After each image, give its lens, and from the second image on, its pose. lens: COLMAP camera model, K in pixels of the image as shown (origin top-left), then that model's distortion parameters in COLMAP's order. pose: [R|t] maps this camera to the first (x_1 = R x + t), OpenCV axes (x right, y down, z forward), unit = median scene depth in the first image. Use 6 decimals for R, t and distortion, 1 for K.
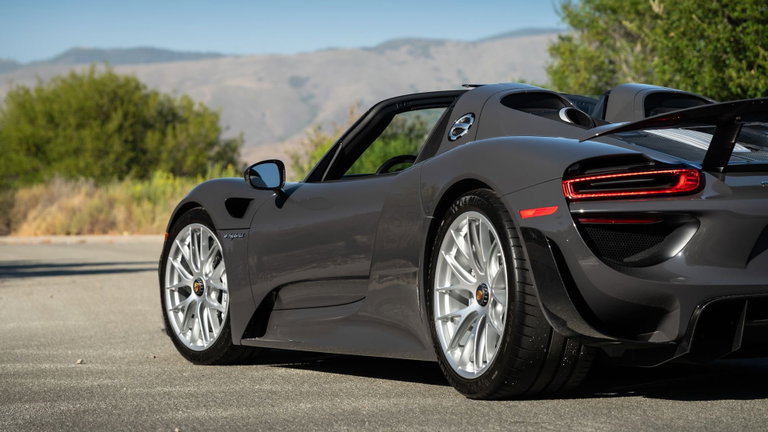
lens RADIAL K [[2835.2, 0, 384.2], [0, 2835.2, 216.2], [0, 0, 1]] dist [0.018676, 0.889916]
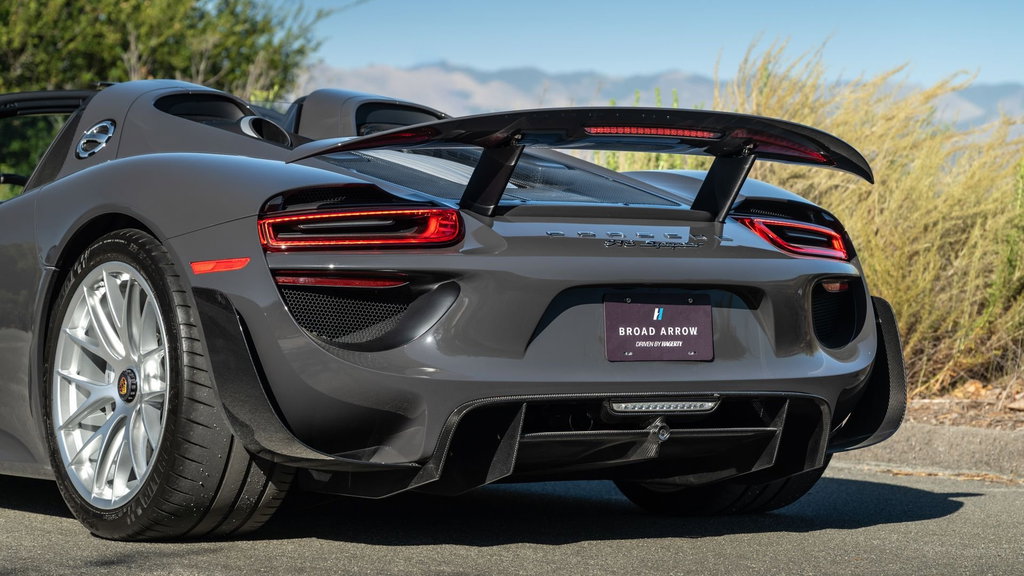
lens RADIAL K [[3175.3, 0, 512.1], [0, 3175.3, 288.2], [0, 0, 1]] dist [0.050775, 0.038956]
pose [[0.983538, 0.029142, 0.178339, -0.009362], [-0.030004, 0.999547, 0.002138, 0.000163], [-0.178196, -0.007454, 0.983967, 0.204046]]
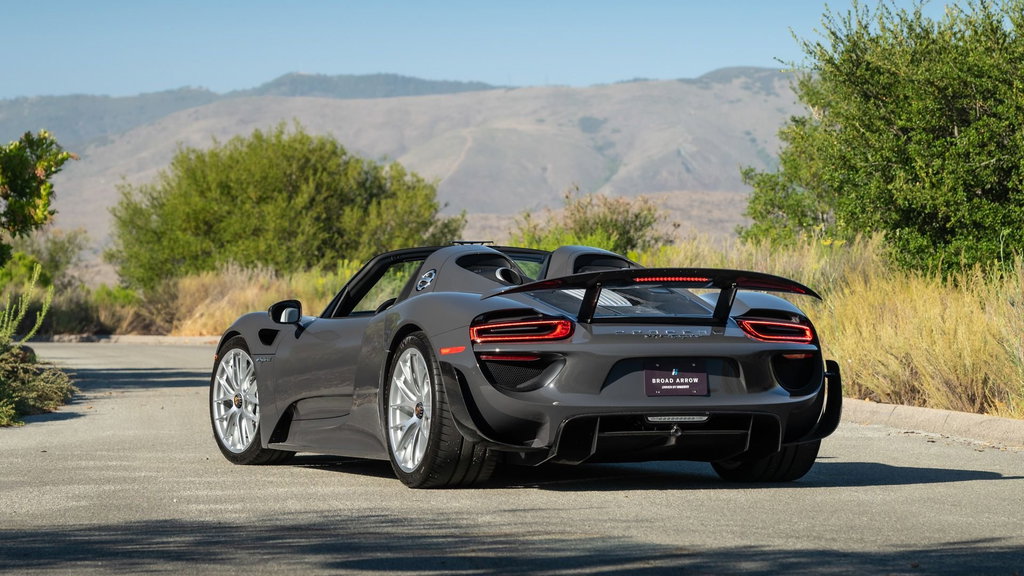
lens RADIAL K [[4018.0, 0, 511.8], [0, 4018.0, 288.7], [0, 0, 1]] dist [0.203323, 2.329364]
pose [[0.998276, 0.017229, -0.056100, 0.157180], [-0.017451, 0.999842, -0.003476, -0.020458], [0.056032, 0.004450, 0.998419, -0.765700]]
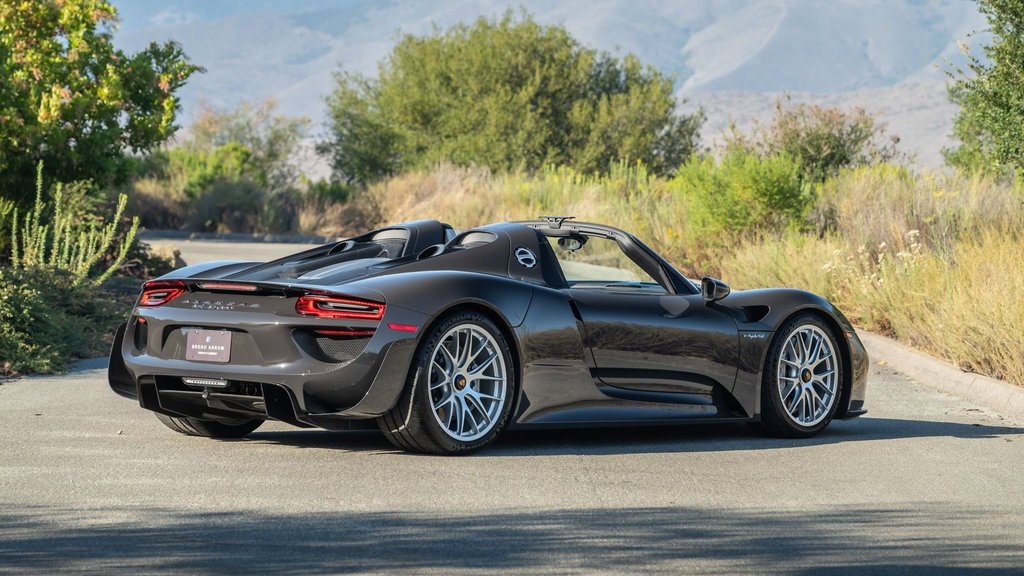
lens RADIAL K [[4400.4, 0, 512.9], [0, 4400.4, 288.2], [0, 0, 1]] dist [0.022982, 2.411605]
pose [[0.990119, 0.044114, -0.133111, 0.318328], [-0.040755, 0.998781, 0.027859, -0.070666], [0.134178, -0.022159, 0.990709, -0.843203]]
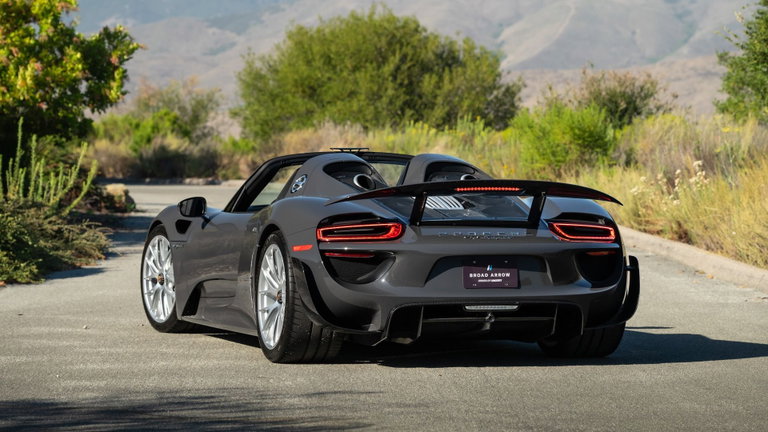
lens RADIAL K [[3249.6, 0, 410.0], [0, 3249.6, 215.1], [0, 0, 1]] dist [0.190774, 1.615995]
pose [[0.992246, 0.025595, -0.121625, 0.279680], [-0.022624, 0.999412, 0.025752, -0.056875], [0.122213, -0.022801, 0.992242, -0.681263]]
